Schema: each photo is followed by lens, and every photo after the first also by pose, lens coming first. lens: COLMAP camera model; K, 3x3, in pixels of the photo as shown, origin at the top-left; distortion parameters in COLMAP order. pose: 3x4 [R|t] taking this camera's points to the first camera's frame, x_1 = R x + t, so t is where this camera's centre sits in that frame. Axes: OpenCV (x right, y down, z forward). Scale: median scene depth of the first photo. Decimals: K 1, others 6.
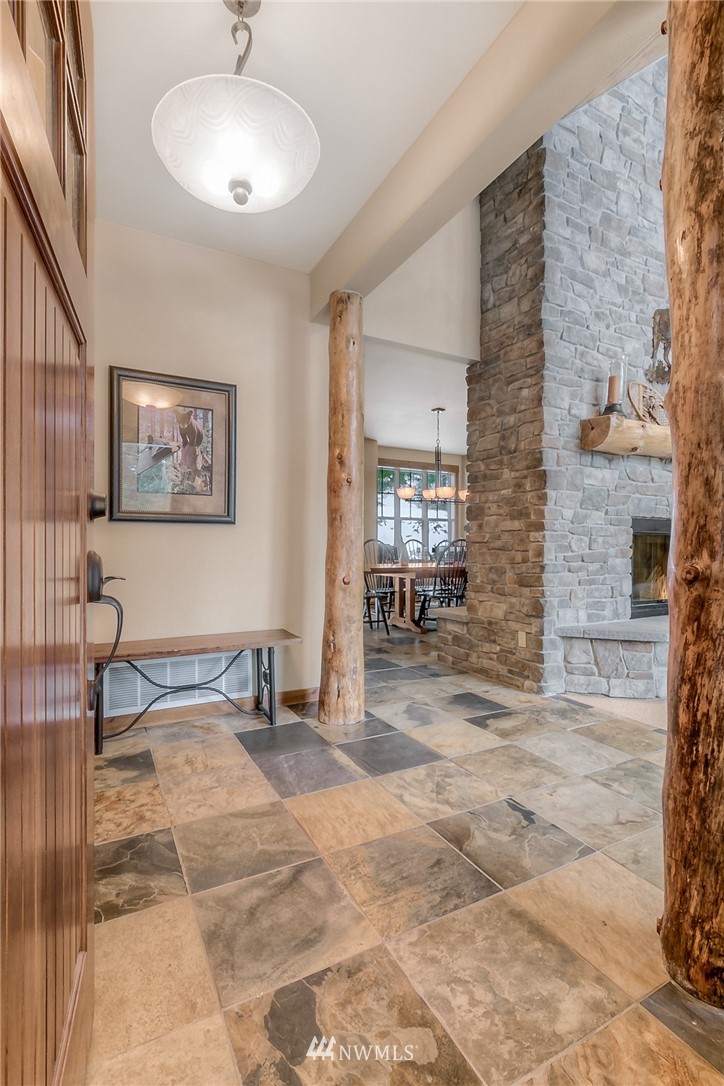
lens RADIAL K [[500.2, 0, 362.8], [0, 500.2, 543.1], [0, 0, 1]] dist [0.001424, 0.001366]
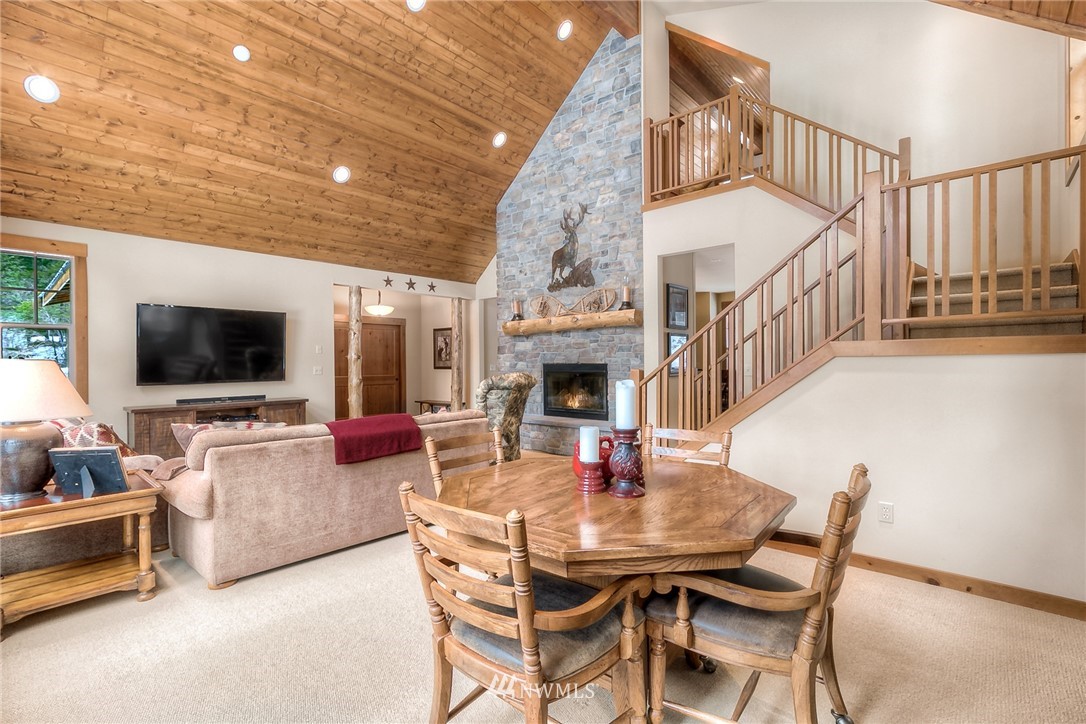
lens RADIAL K [[500.2, 0, 544.0], [0, 500.2, 361.2], [0, 0, 1]] dist [0.001424, 0.001366]
pose [[0.340943, -0.006861, -0.940059, 2.561425], [0.015568, 0.999877, -0.001652, -0.062038], [0.939955, -0.014071, 0.341008, 0.355977]]
